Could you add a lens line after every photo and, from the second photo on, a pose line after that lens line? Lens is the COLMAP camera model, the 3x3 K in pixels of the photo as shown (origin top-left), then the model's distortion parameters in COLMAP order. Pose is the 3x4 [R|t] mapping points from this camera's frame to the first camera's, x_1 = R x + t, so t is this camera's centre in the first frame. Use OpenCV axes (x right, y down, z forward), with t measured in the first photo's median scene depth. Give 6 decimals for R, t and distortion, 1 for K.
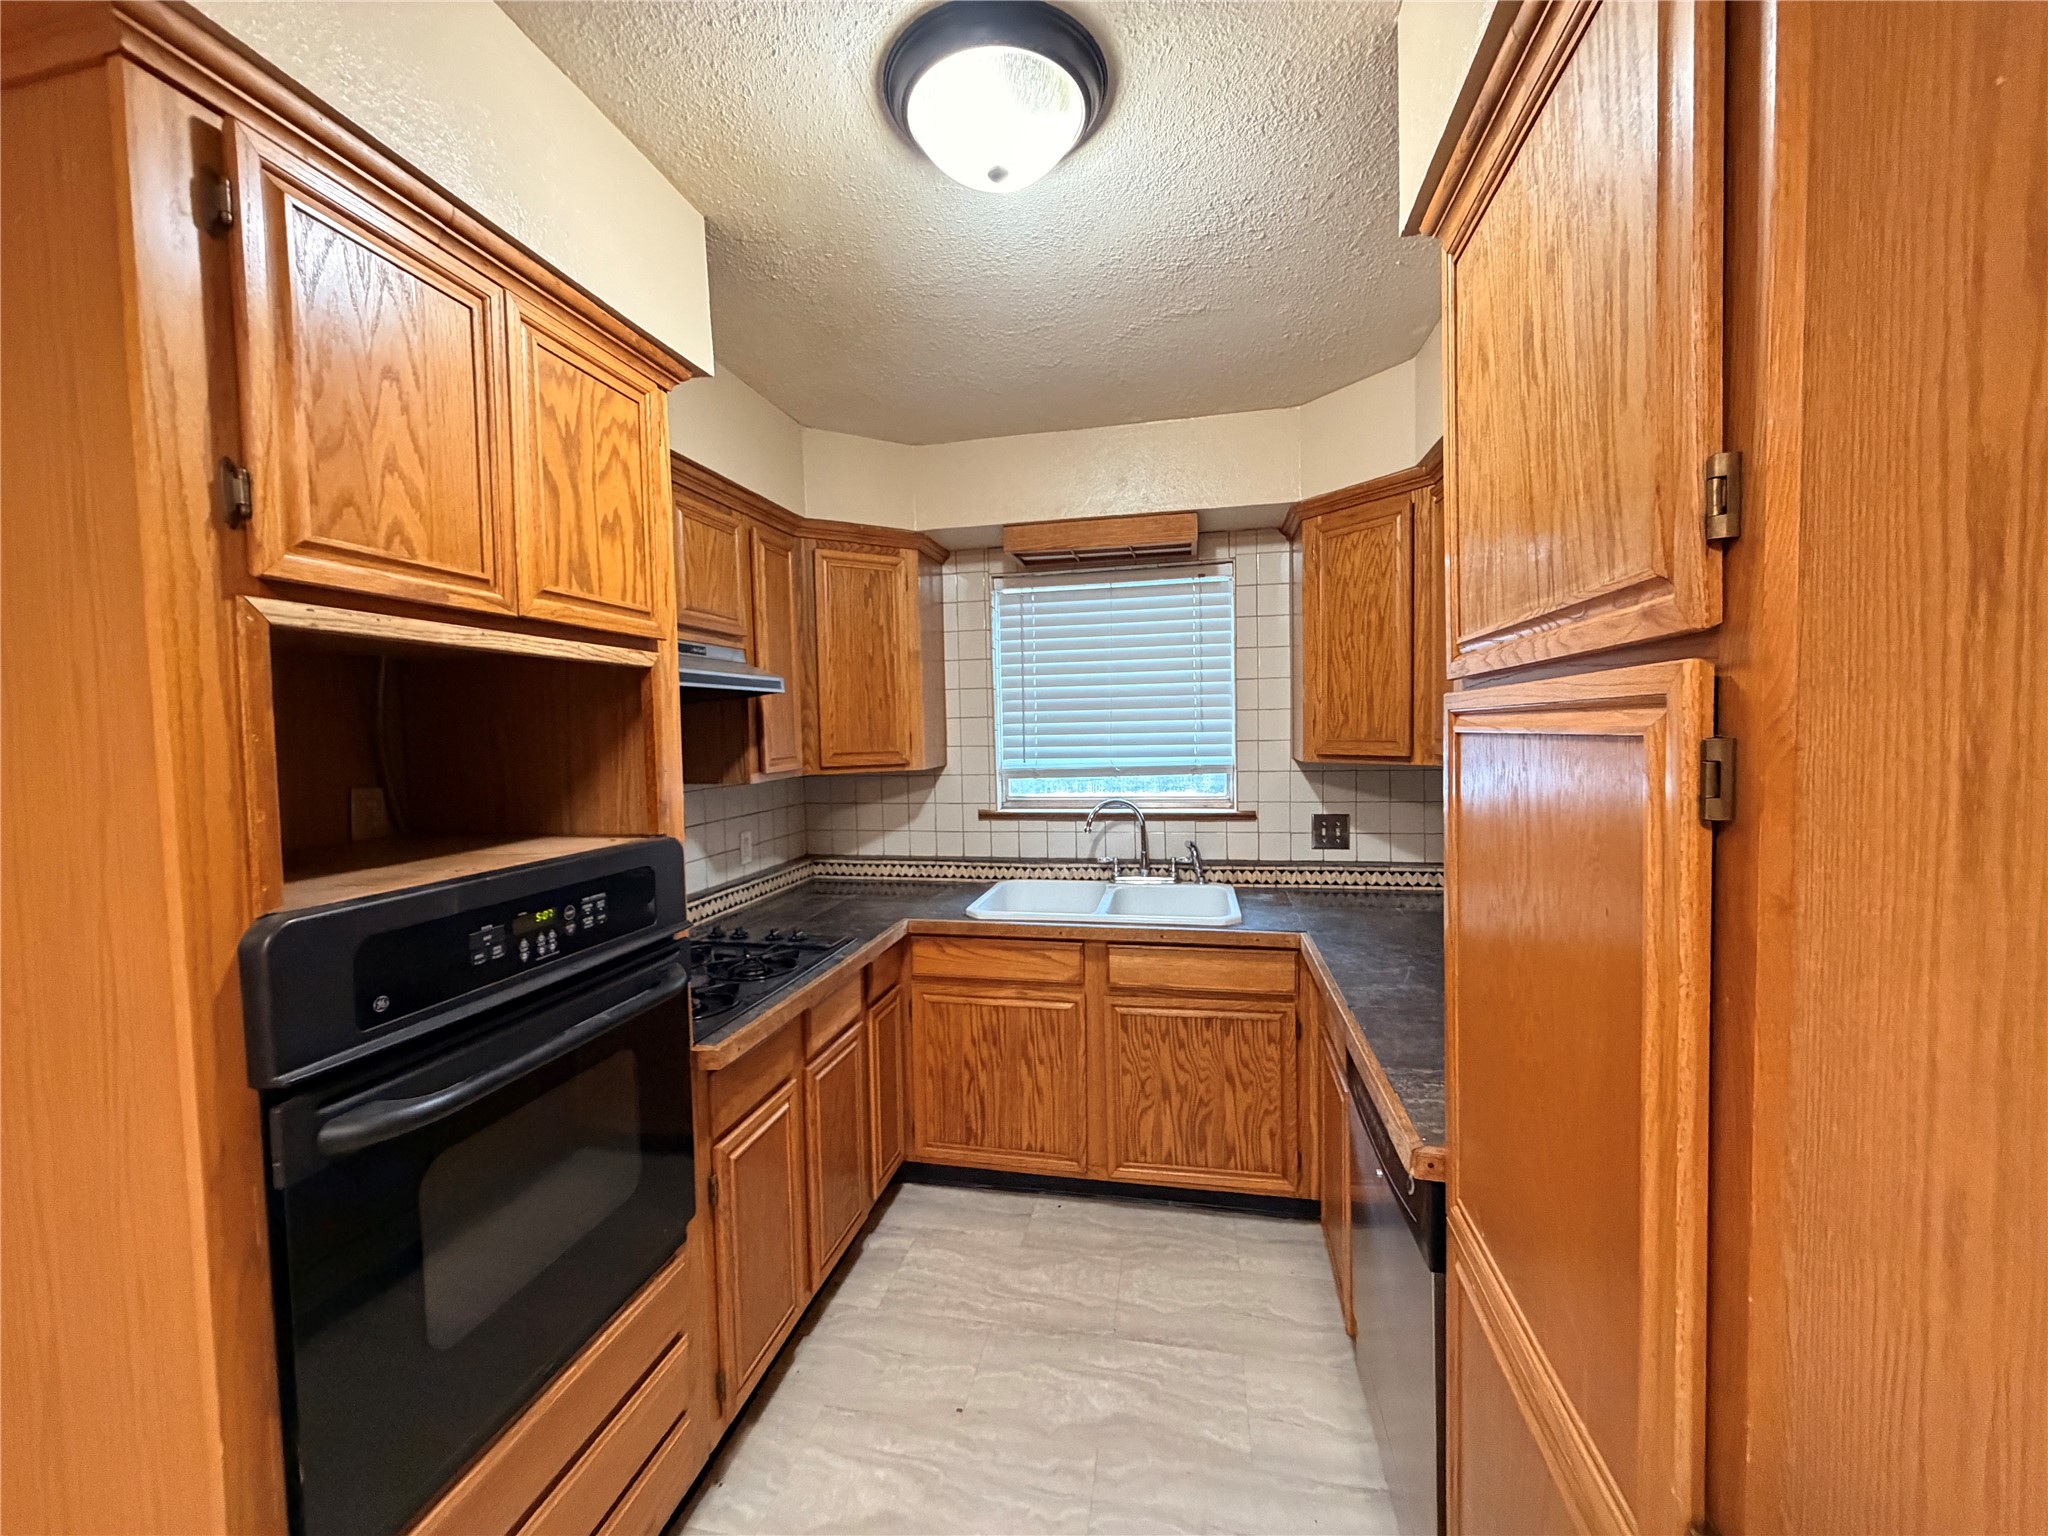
lens RADIAL K [[817.1, 0, 1016.9], [0, 817.1, 770.1], [0, 0, 1]] dist [0.000100, 0.000118]
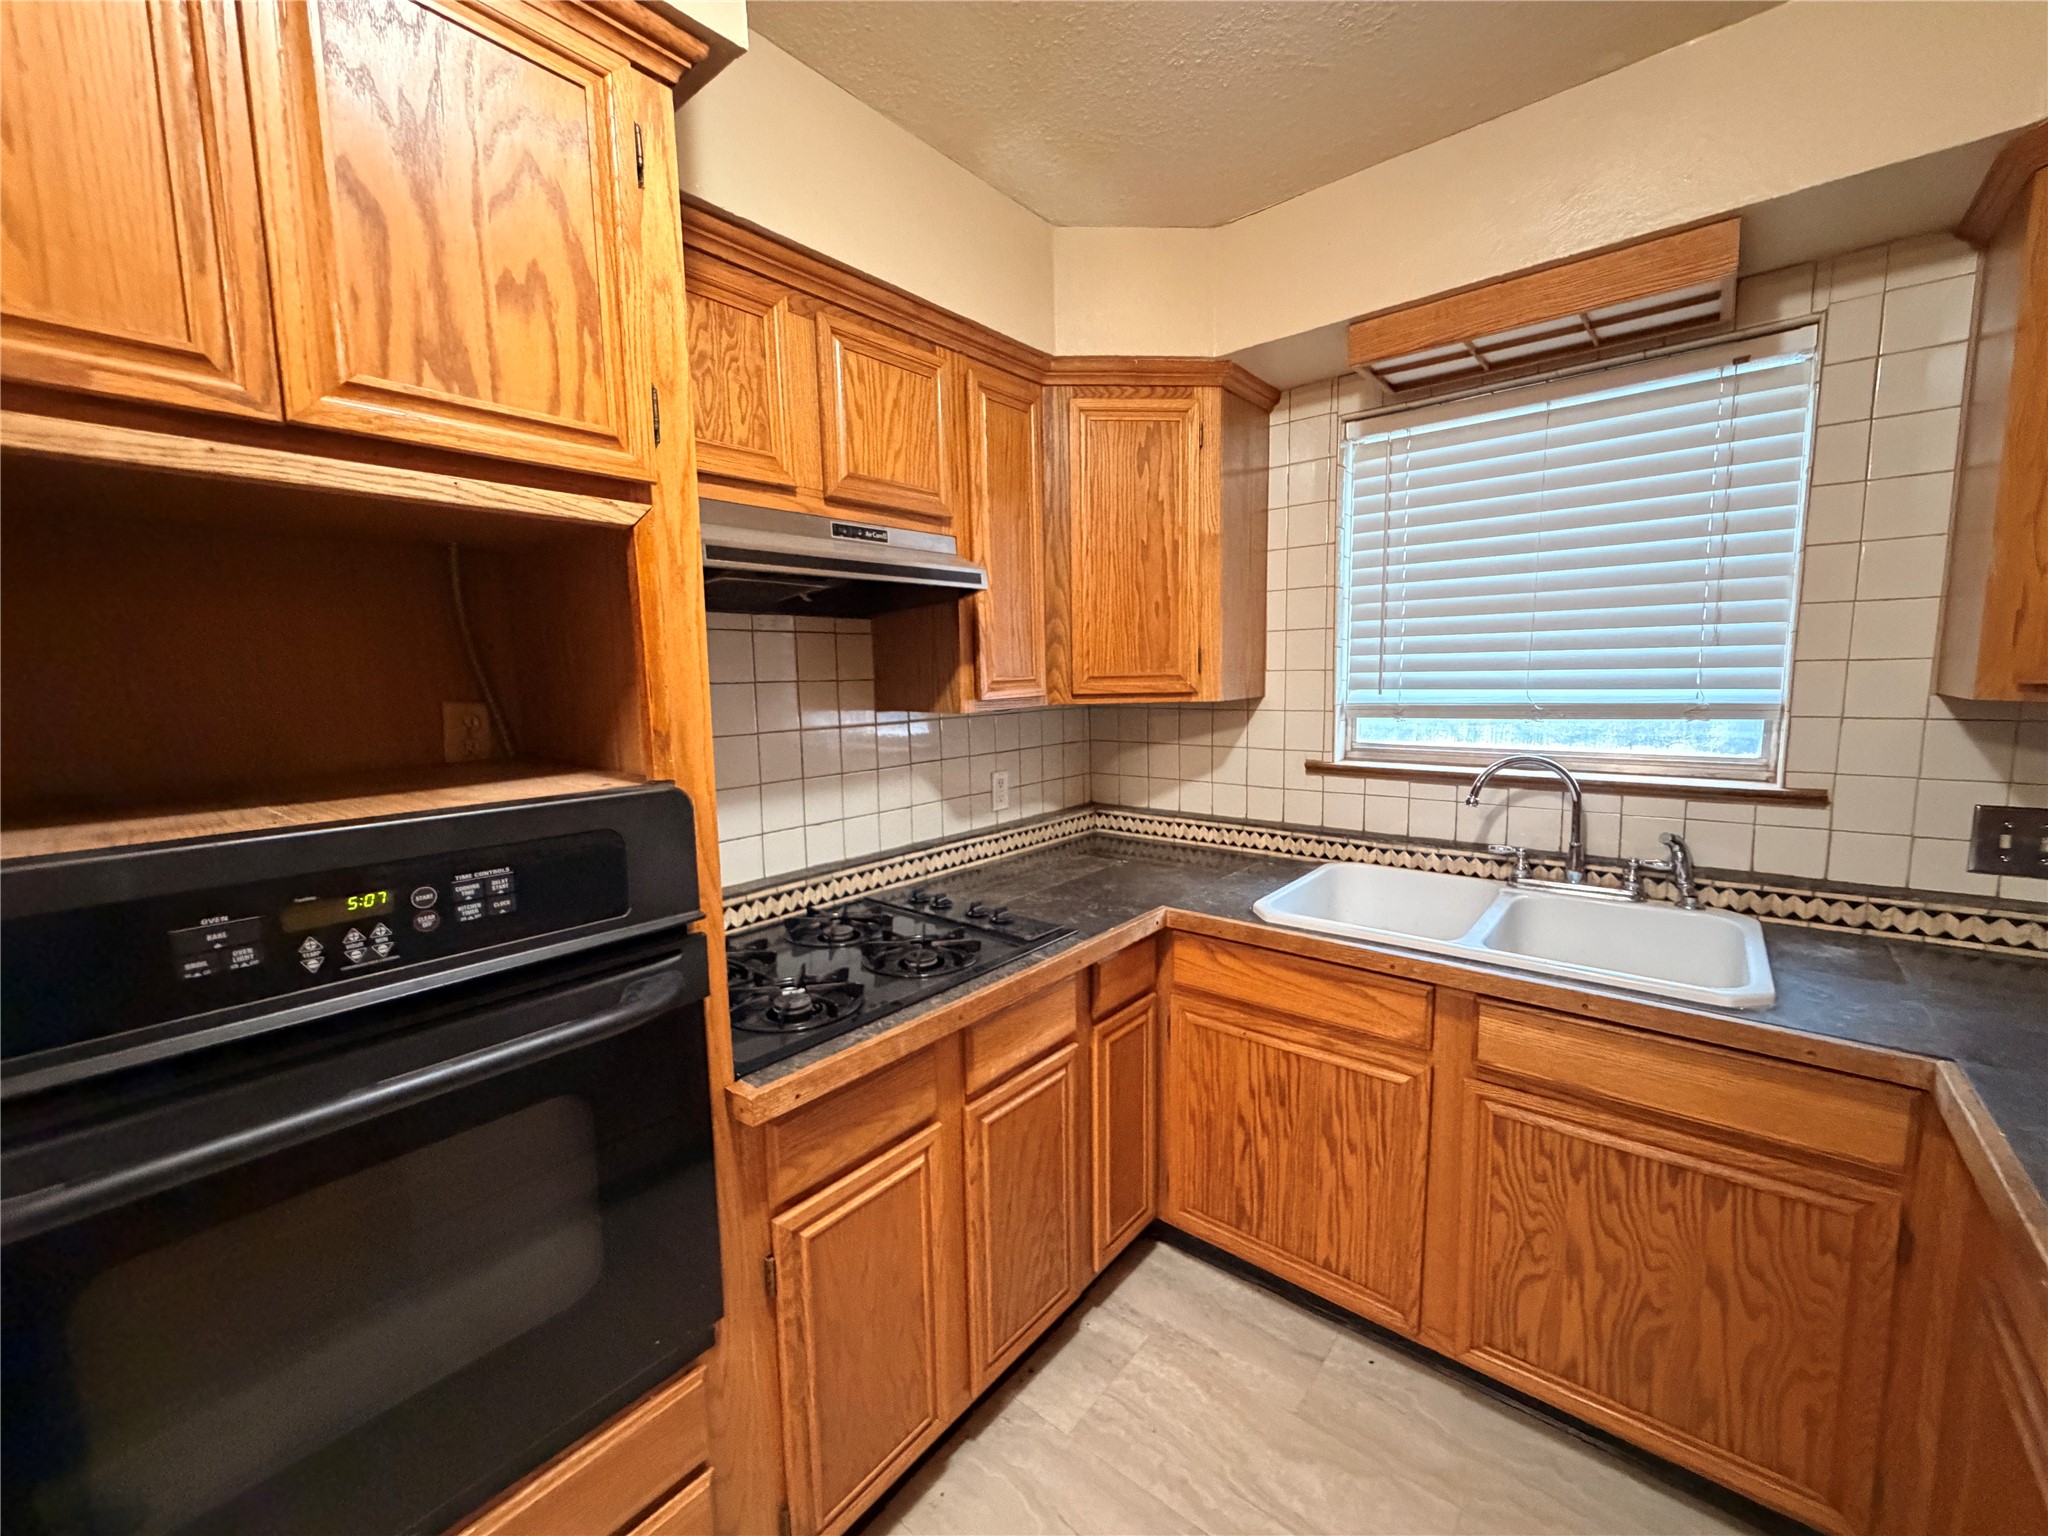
lens RADIAL K [[817.1, 0, 1016.9], [0, 817.1, 770.1], [0, 0, 1]] dist [0.000100, 0.000118]
pose [[0.882871, 0.059813, -0.465792, 0.078969], [-0.022958, 0.996167, 0.084405, 0.003700], [0.469055, -0.063825, 0.880860, 0.310712]]
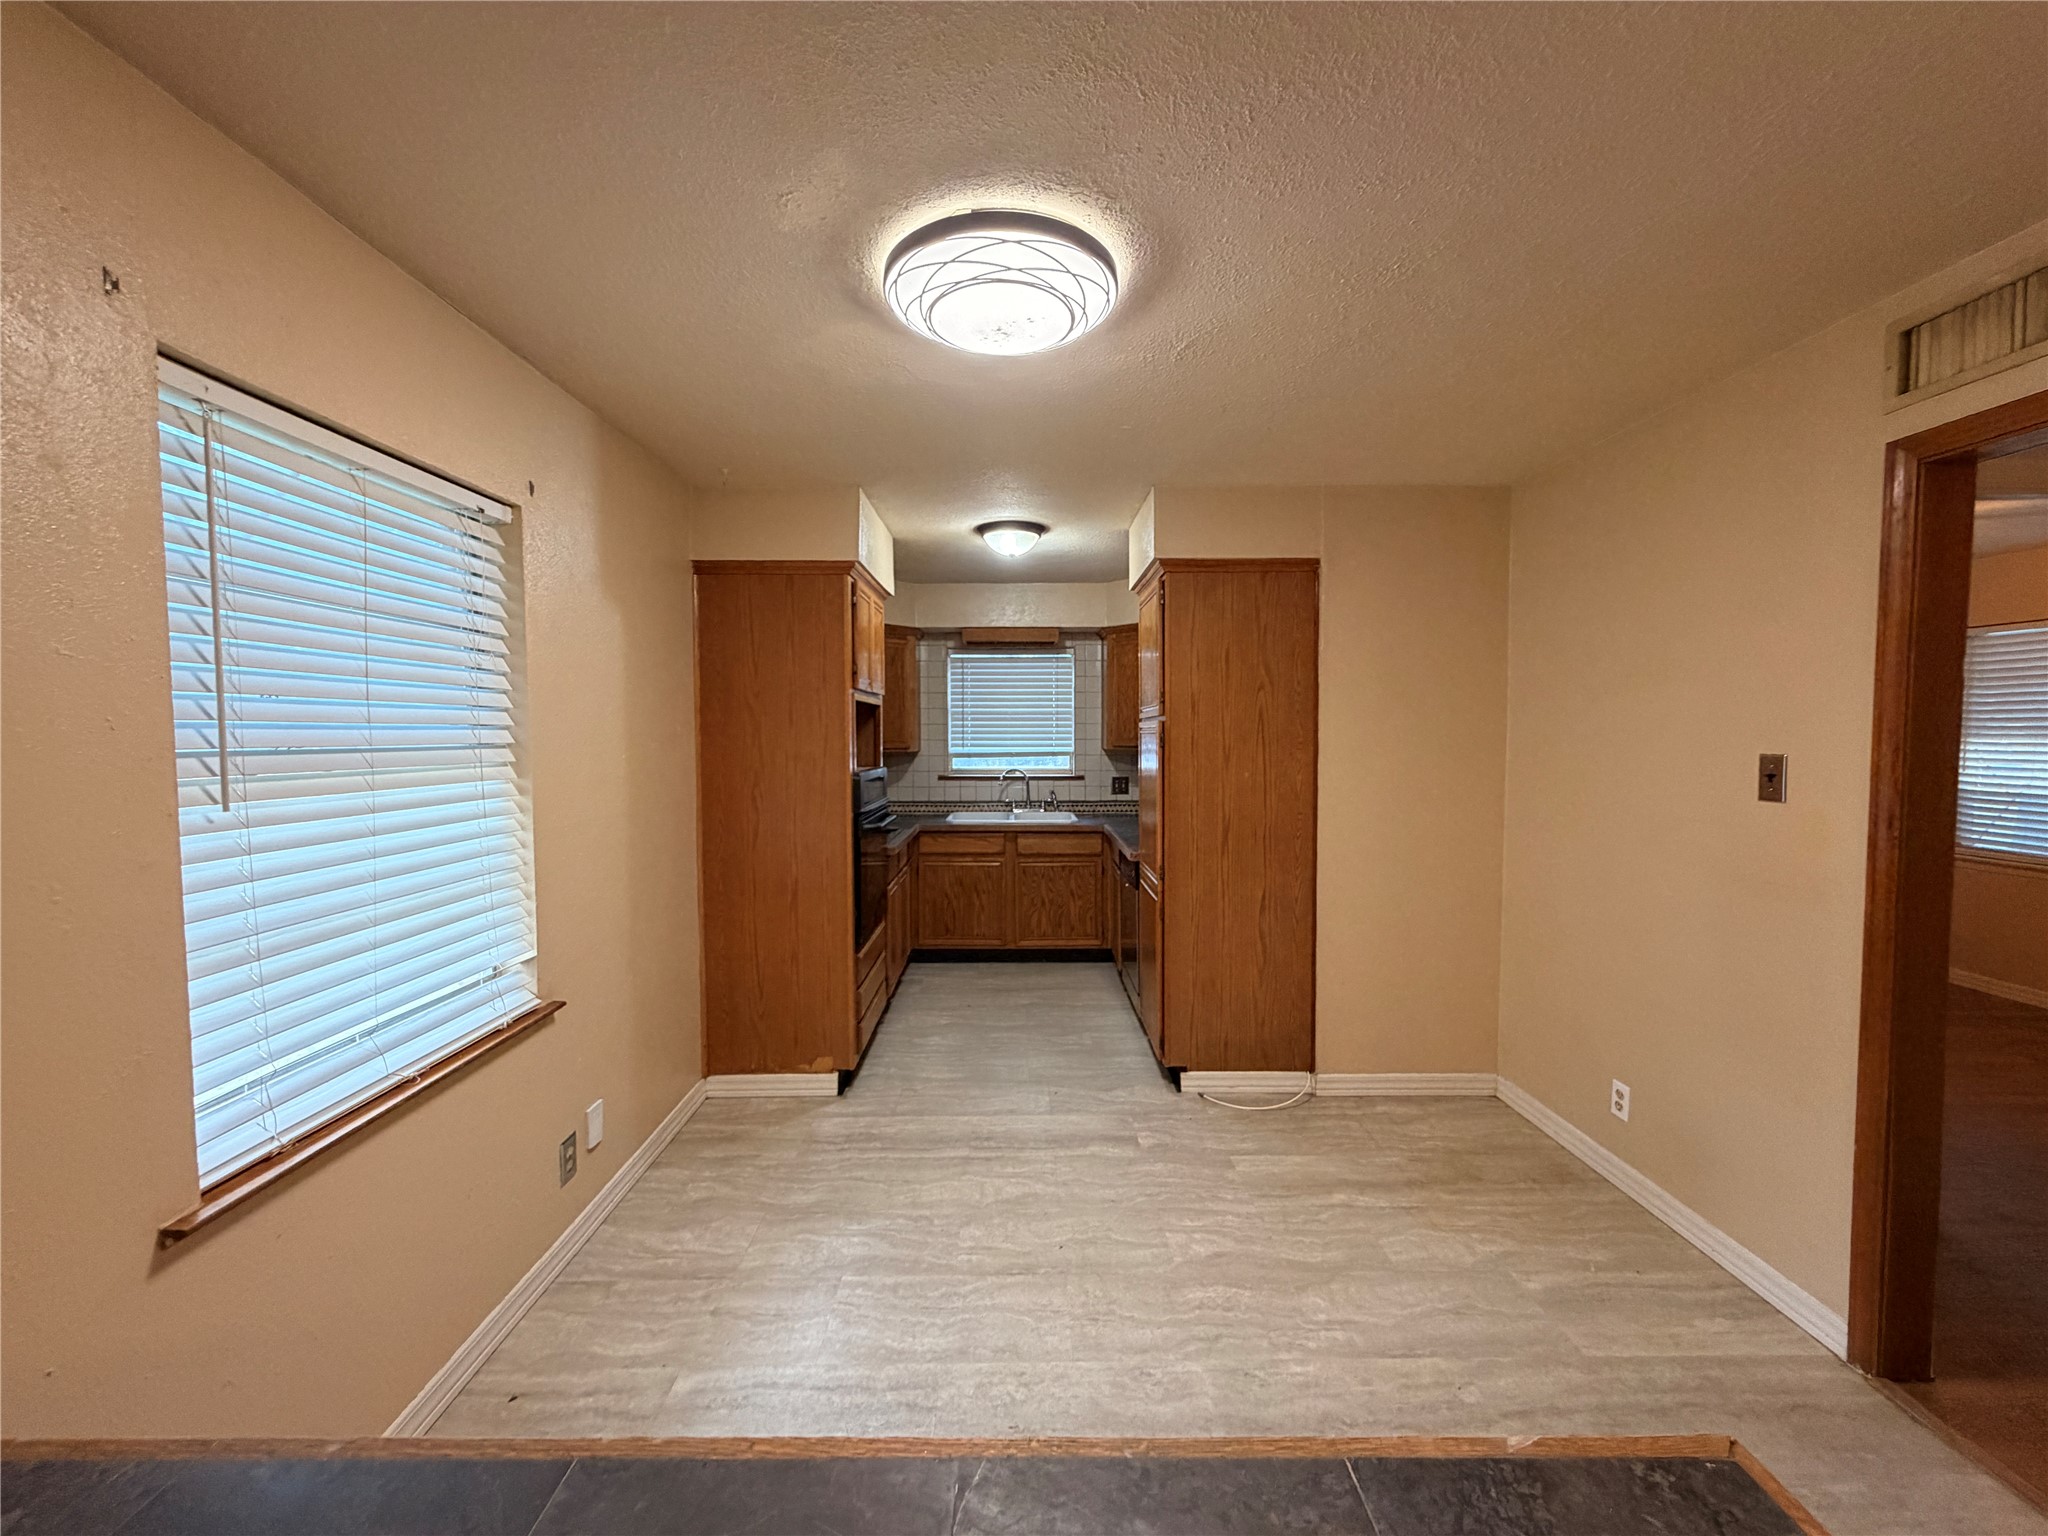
lens RADIAL K [[817.1, 0, 1016.9], [0, 817.1, 770.1], [0, 0, 1]] dist [0.000100, 0.000118]
pose [[0.977203, 0.010568, 0.212042, -0.326679], [-0.009072, 0.999927, -0.008031, 0.063570], [-0.212111, 0.005924, 0.977228, -1.024681]]
